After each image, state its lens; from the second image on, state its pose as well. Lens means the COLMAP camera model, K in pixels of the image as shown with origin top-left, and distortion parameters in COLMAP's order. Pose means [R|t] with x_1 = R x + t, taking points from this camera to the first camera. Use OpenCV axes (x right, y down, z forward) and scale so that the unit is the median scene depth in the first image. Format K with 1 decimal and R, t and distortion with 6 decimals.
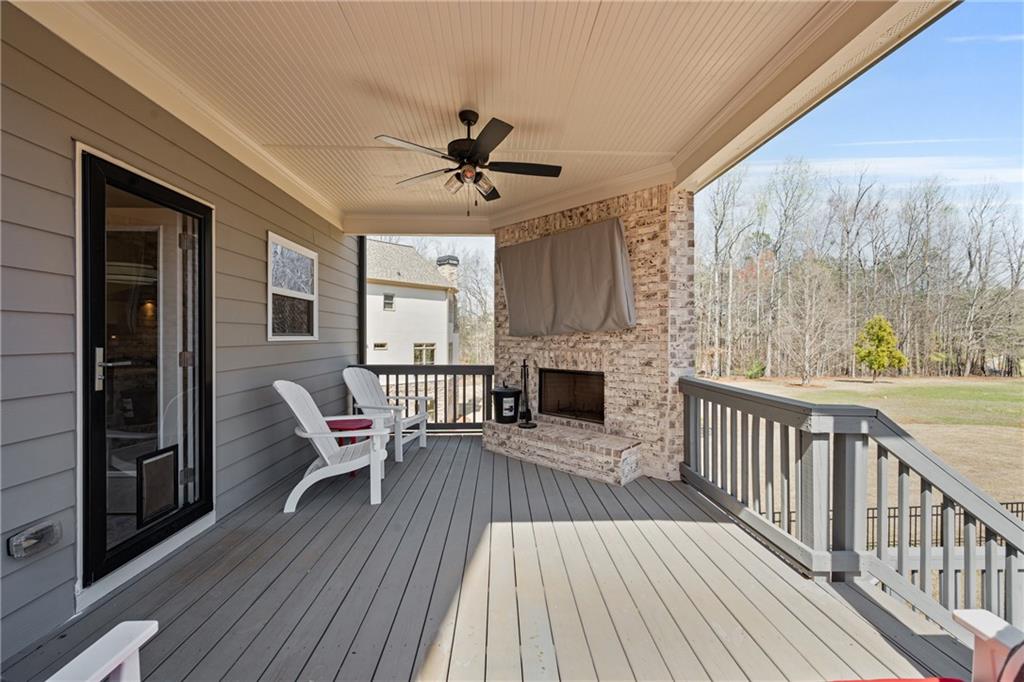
lens RADIAL K [[406.2, 0, 508.5], [0, 406.2, 337.0], [0, 0, 1]] dist [0.002922, -0.001153]
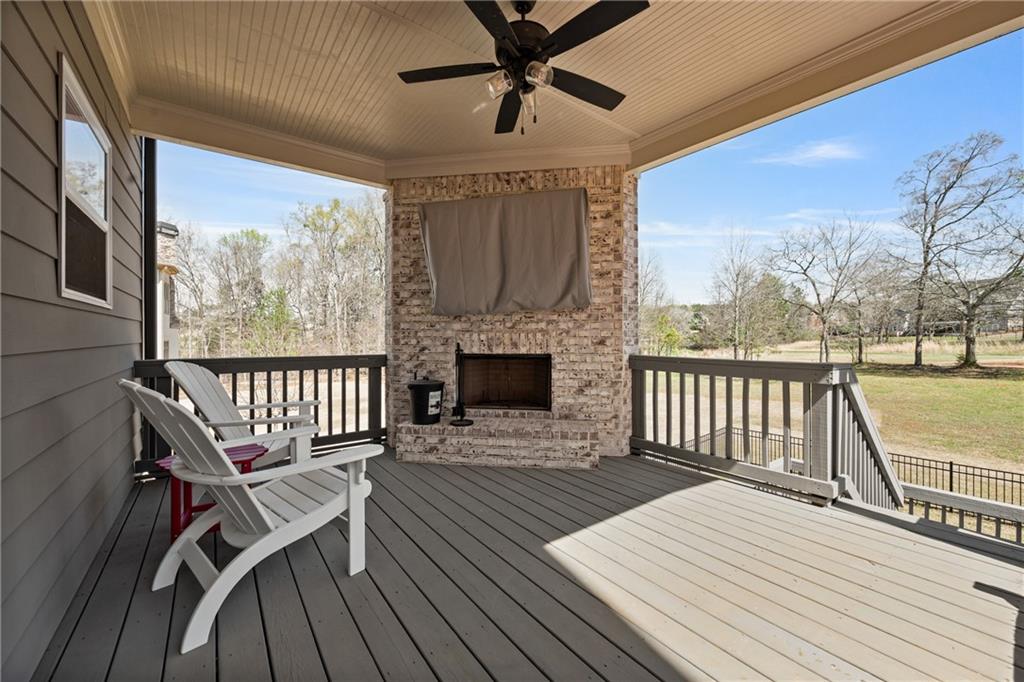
lens RADIAL K [[406.2, 0, 511.3], [0, 406.2, 337.5], [0, 0, 1]] dist [0.002922, -0.001153]
pose [[0.816969, -0.002247, 0.576677, -0.395919], [0.001525, 0.999997, 0.001737, 0.049664], [-0.576679, -0.000540, 0.816971, 0.304661]]
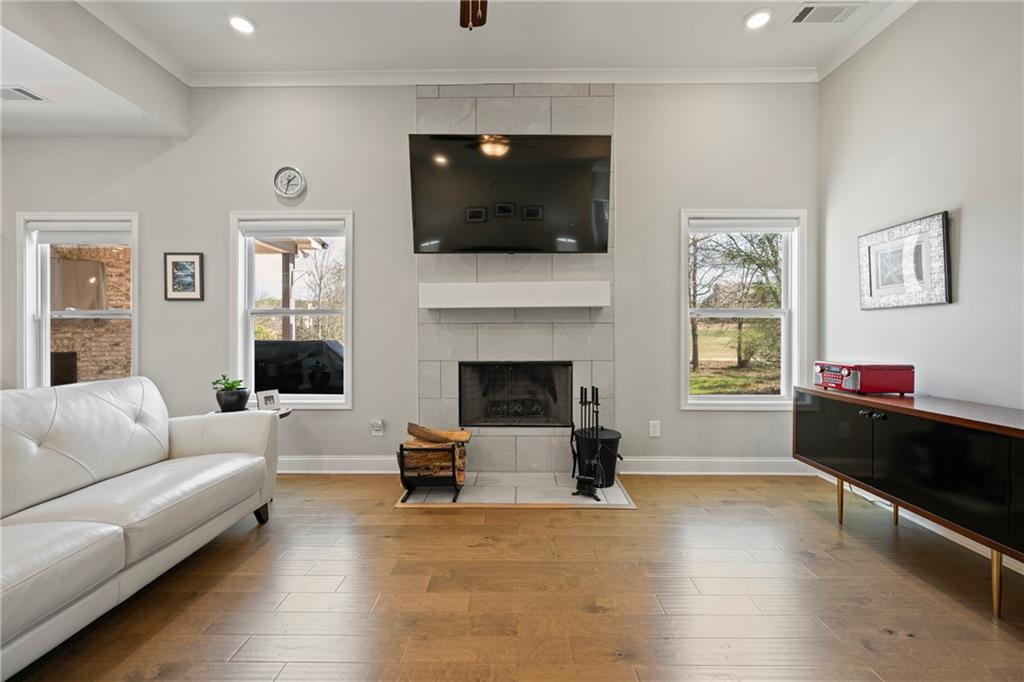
lens RADIAL K [[406.2, 0, 507.5], [0, 406.2, 336.7], [0, 0, 1]] dist [0.002922, -0.001153]
pose [[0.038688, -0.002905, 0.999247, -1.348524], [0.004097, 0.999988, 0.002749, 0.031946], [-0.999243, 0.003988, 0.038700, -0.778686]]
